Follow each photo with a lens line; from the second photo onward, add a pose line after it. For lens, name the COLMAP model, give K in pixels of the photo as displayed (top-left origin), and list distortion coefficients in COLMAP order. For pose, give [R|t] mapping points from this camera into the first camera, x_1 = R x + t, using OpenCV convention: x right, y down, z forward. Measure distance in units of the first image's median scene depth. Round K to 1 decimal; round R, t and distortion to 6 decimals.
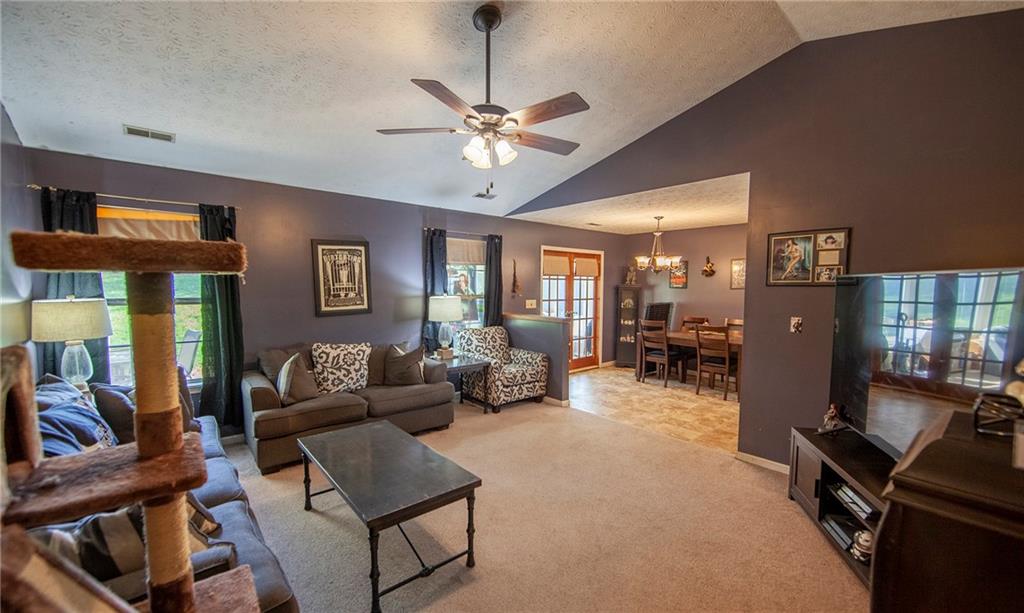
lens RADIAL K [[418.5, 0, 514.4], [0, 418.5, 311.5], [0, 0, 1]] dist [-0.011470, -0.000119]
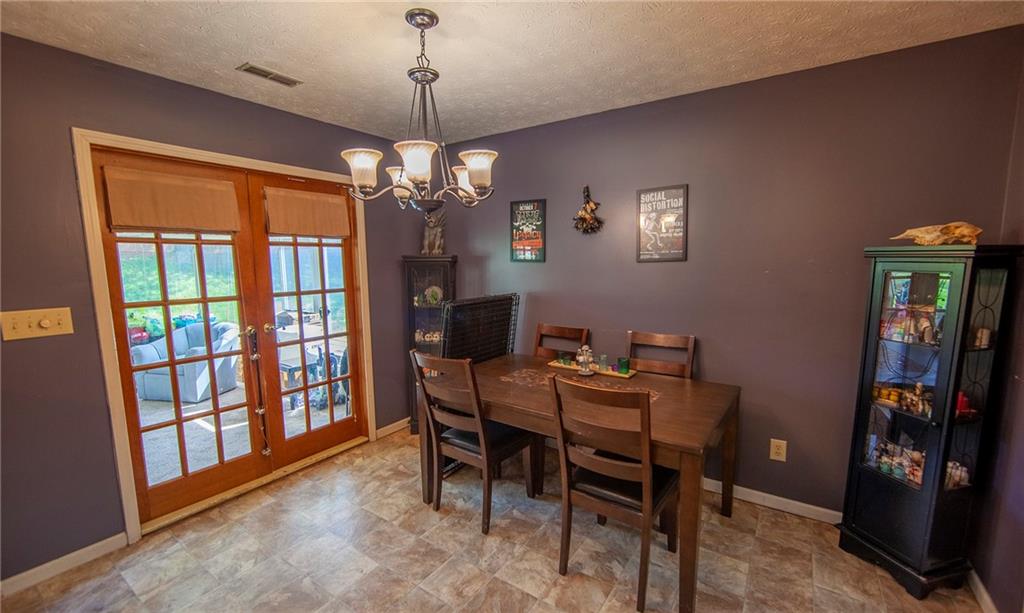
lens RADIAL K [[418.5, 0, 514.4], [0, 418.5, 311.5], [0, 0, 1]] dist [-0.011470, -0.000119]
pose [[0.968531, -0.044112, 0.244952, 0.282501], [0.030120, 0.997709, 0.060581, -0.031883], [-0.247063, -0.051297, 0.967641, 0.599534]]
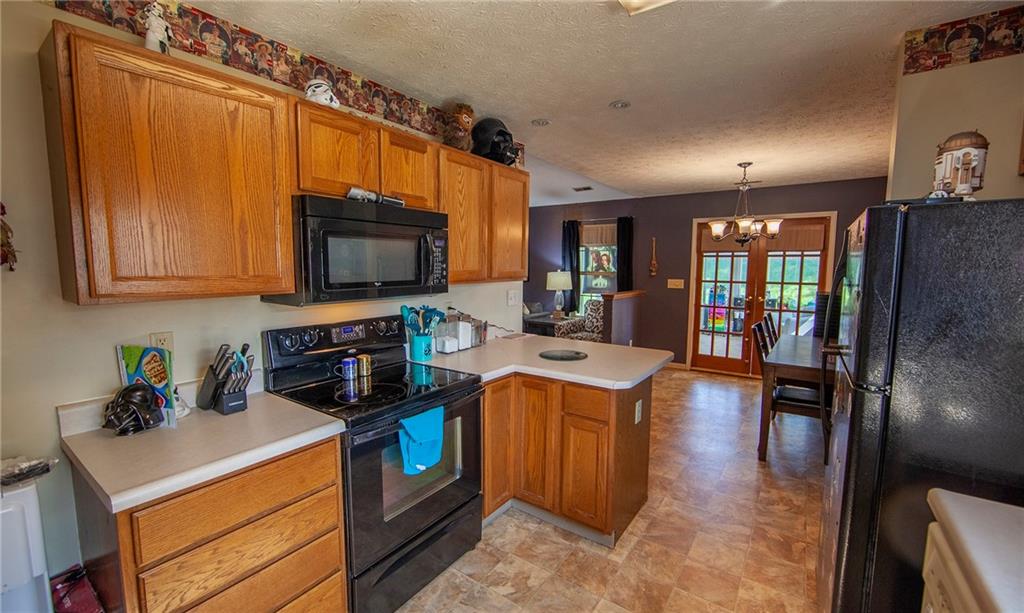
lens RADIAL K [[418.5, 0, 514.4], [0, 418.5, 311.5], [0, 0, 1]] dist [-0.011470, -0.000119]
pose [[0.247411, 0.089341, -0.964783, 0.808049], [-0.075342, 0.994499, 0.072772, 0.002732], [0.965977, 0.054684, 0.252781, 0.401474]]
